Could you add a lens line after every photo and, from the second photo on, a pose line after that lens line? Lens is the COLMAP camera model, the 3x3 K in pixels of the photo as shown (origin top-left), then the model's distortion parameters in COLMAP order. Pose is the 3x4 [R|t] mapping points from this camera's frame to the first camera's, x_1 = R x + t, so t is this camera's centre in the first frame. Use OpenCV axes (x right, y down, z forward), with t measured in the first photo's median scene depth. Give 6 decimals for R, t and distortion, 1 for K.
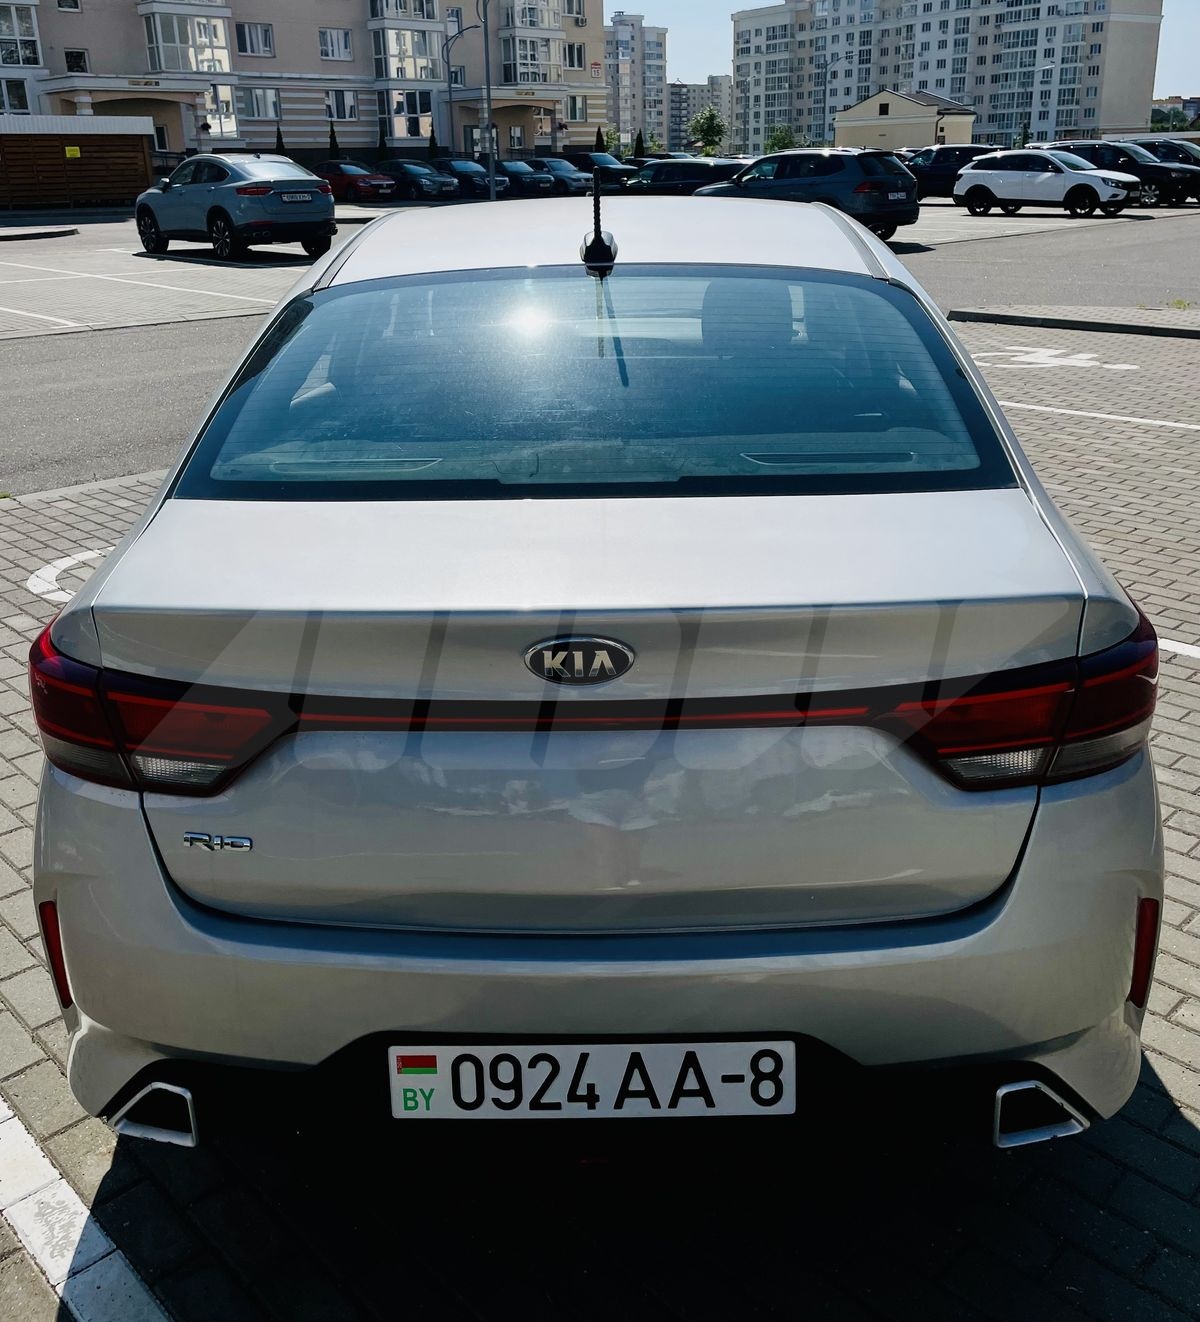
lens RADIAL K [[1266.4, 0, 596.1], [0, 1266.4, 554.5], [0, 0, 1]] dist [0.091441, -0.106364]
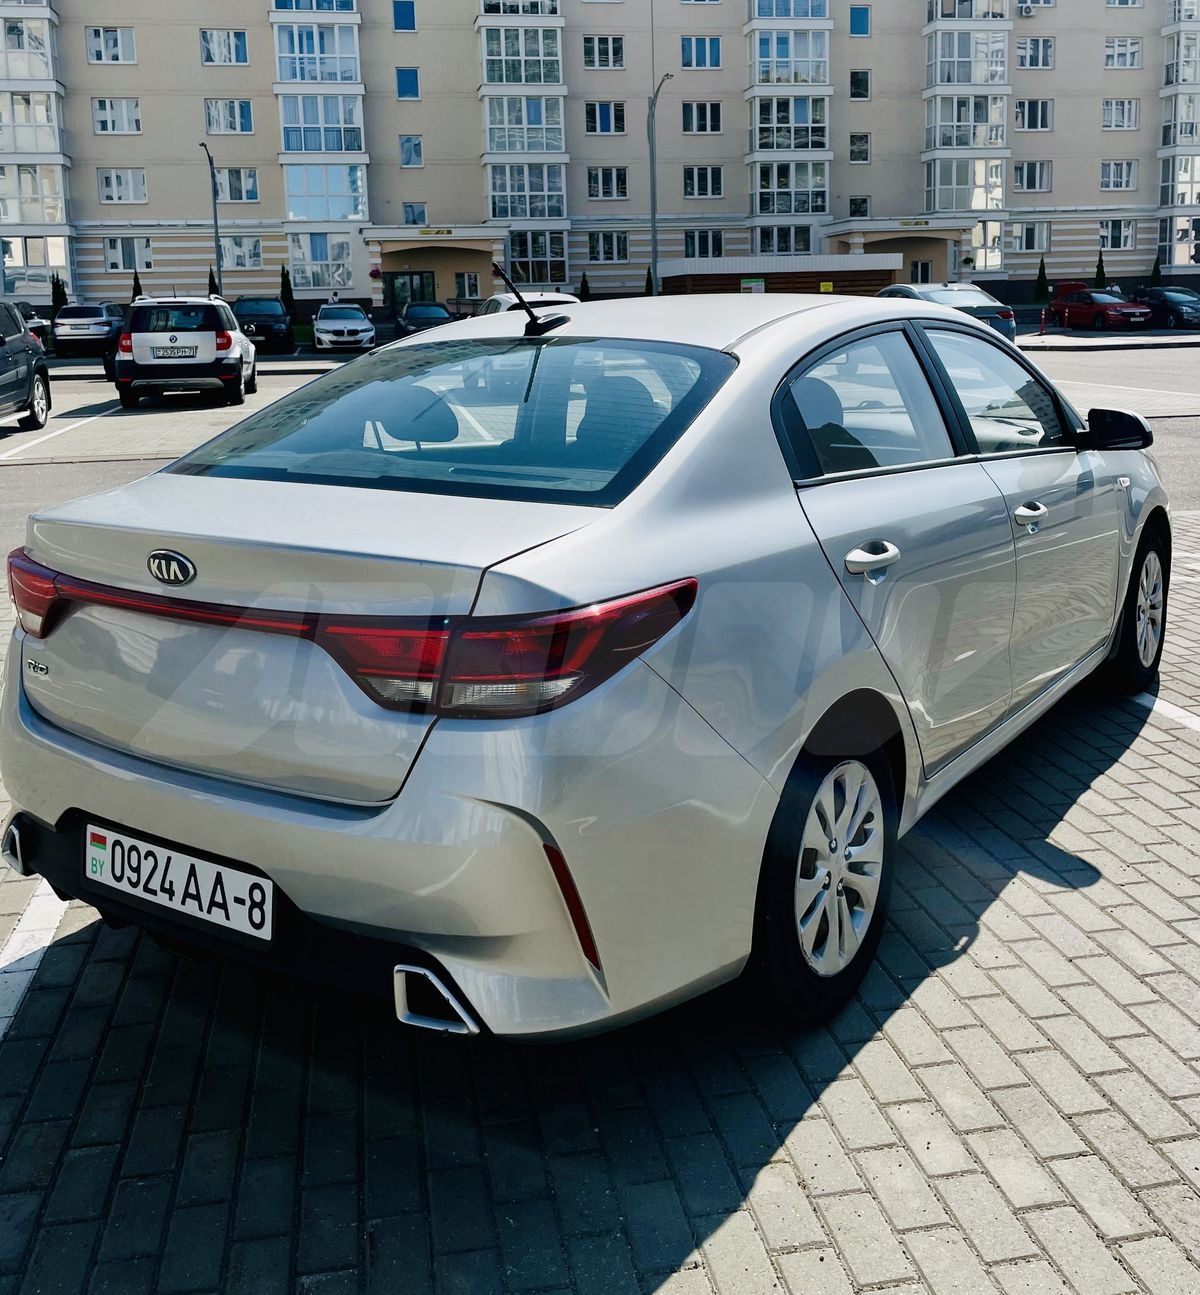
lens RADIAL K [[1310.6, 0, 597.6], [0, 1310.6, 483.0], [0, 0, 1]] dist [0.100931, -0.113035]
pose [[0.830827, 0.074031, -0.551585, 0.086841], [-0.159164, 0.981324, -0.108033, 0.005076], [0.533286, 0.177549, 0.827093, -0.002640]]
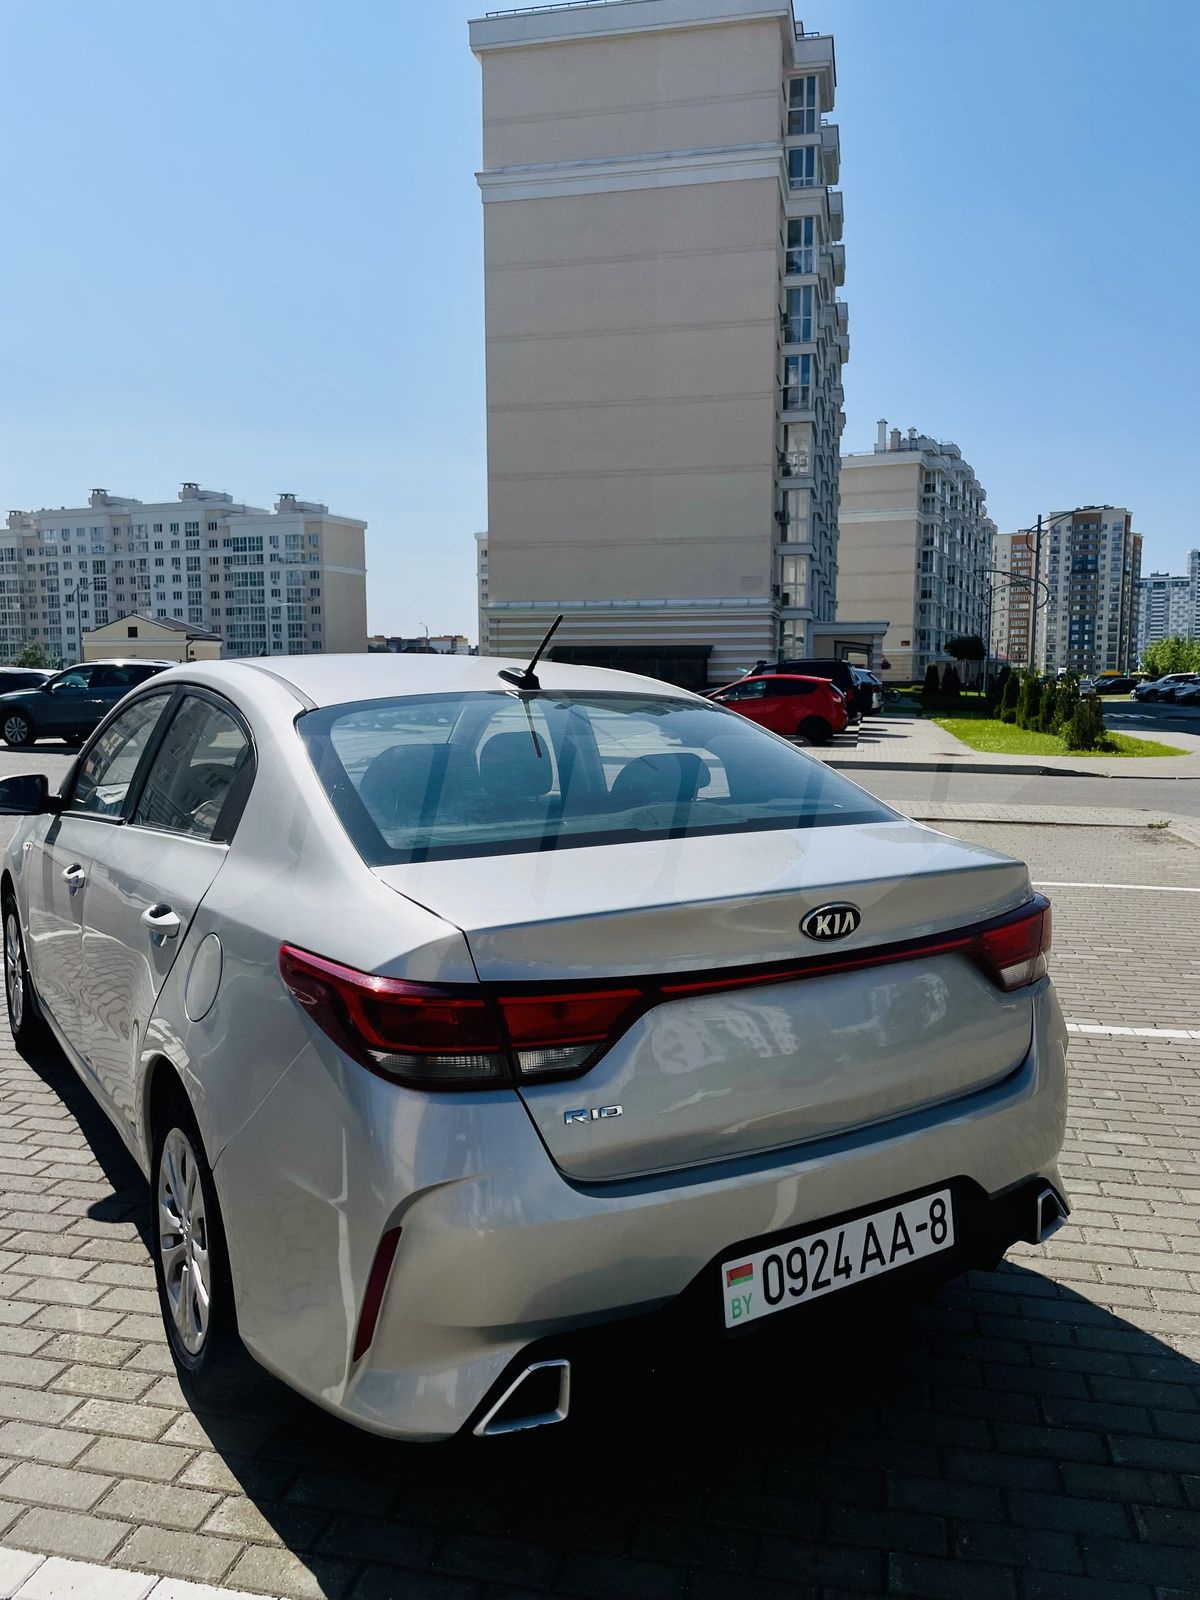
lens RADIAL K [[1222.1, 0, 600.0], [0, 1222.1, 800.0], [0, 0, 1]] dist [0.119979, -0.147658]
pose [[0.833134, -0.038525, 0.551728, -0.067768], [0.149826, 0.975991, -0.158094, 0.008862], [-0.532391, 0.214377, 0.818903, -0.000978]]
